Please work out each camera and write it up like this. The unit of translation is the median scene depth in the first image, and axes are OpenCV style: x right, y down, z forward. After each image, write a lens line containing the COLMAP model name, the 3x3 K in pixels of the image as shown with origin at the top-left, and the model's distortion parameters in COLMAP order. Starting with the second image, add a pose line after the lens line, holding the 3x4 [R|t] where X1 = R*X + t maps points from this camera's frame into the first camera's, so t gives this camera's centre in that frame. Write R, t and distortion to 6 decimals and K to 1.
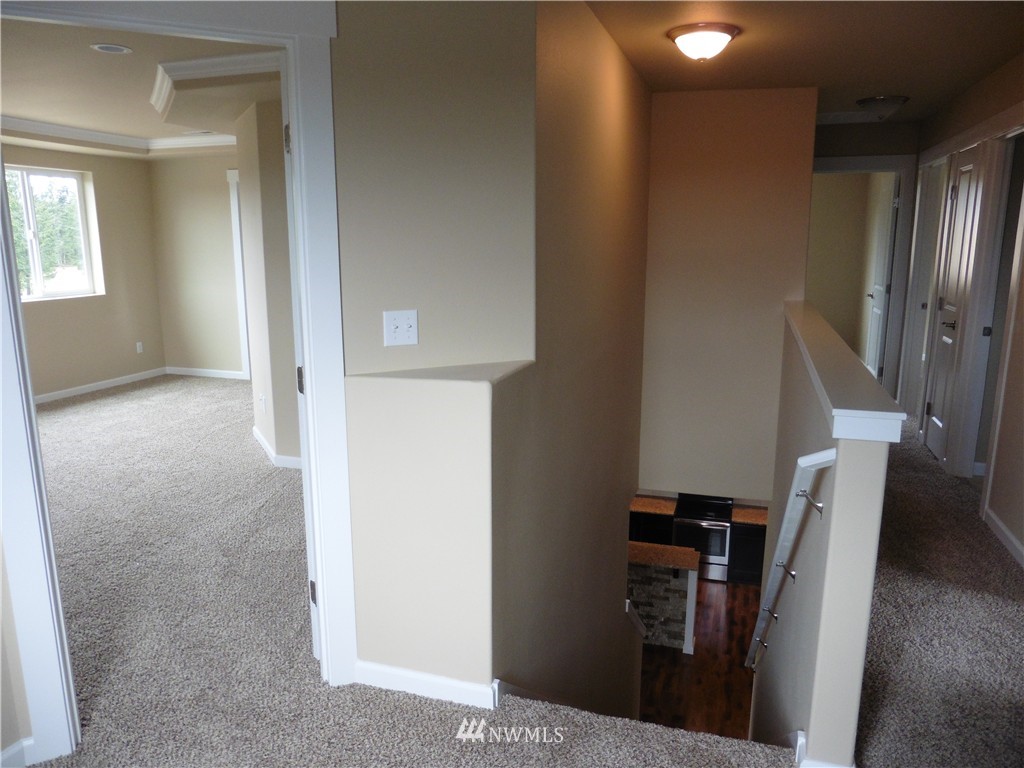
lens RADIAL K [[739.0, 0, 517.2], [0, 739.0, 391.4], [0, 0, 1]] dist [-0.056747, 0.029245]
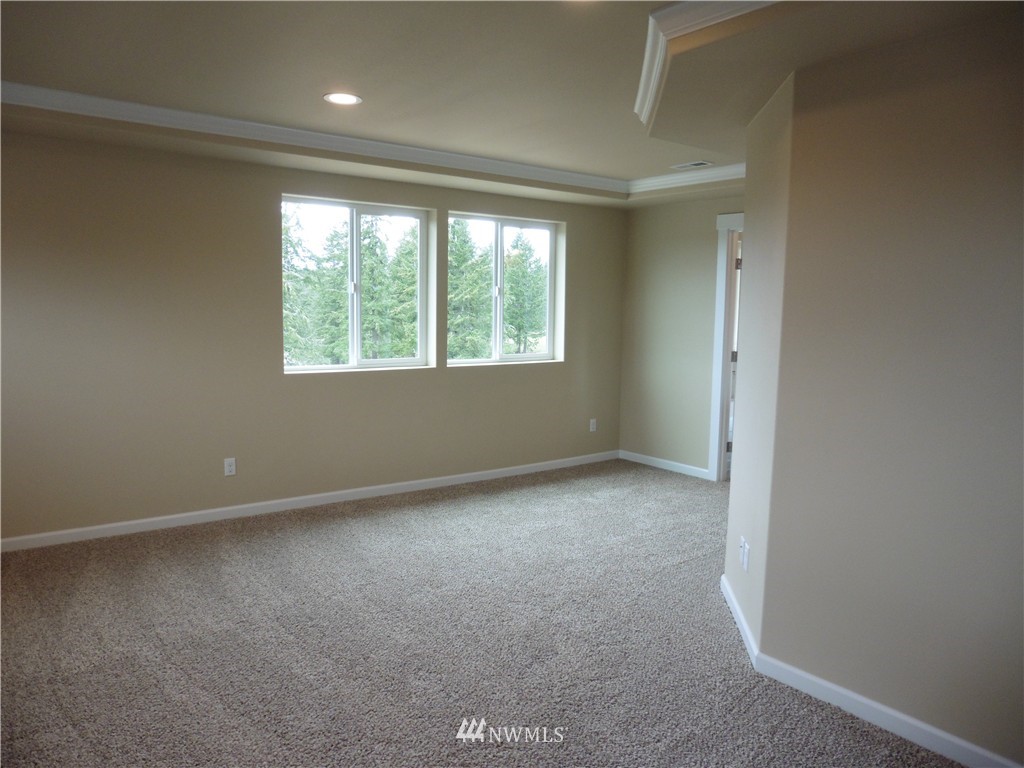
lens RADIAL K [[739.0, 0, 512.1], [0, 739.0, 388.0], [0, 0, 1]] dist [-0.056747, 0.029245]
pose [[0.818374, 0.076833, -0.569526, -0.128291], [-0.131075, 0.989856, -0.054809, -0.051221], [0.559538, 0.119505, 0.820144, 0.279607]]
